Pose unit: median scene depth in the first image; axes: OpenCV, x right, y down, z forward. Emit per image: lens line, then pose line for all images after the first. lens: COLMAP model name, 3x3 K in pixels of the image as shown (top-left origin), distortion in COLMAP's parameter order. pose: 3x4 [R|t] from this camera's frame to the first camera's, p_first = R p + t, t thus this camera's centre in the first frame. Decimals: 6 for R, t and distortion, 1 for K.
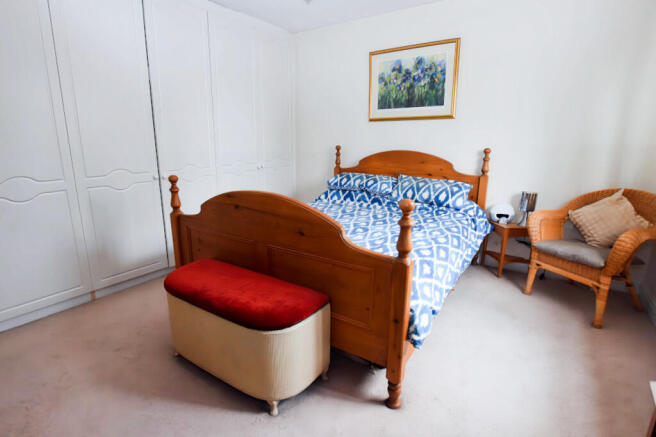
lens RADIAL K [[336.1, 0, 328.0], [0, 336.1, 218.5], [0, 0, 1]] dist [-0.001328, 0.000027]
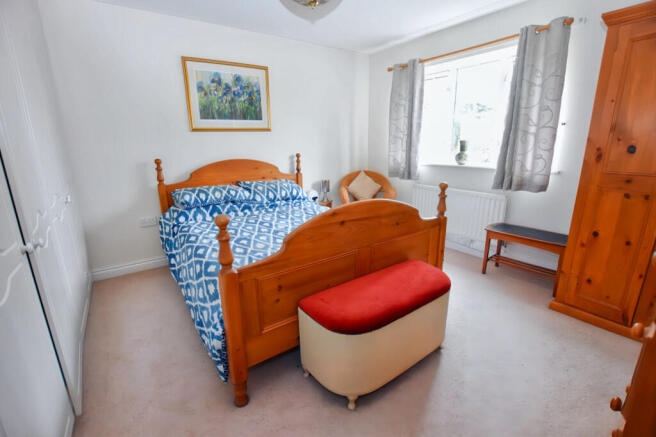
lens RADIAL K [[295.8, 0, 328.0], [0, 295.8, 218.5], [0, 0, 1]] dist [-0.000421, -0.000006]
pose [[0.356071, -0.242829, 0.902357, -0.605099], [0.232364, 0.958324, 0.166199, -0.114301], [-0.905108, 0.150496, 0.397656, 0.399717]]
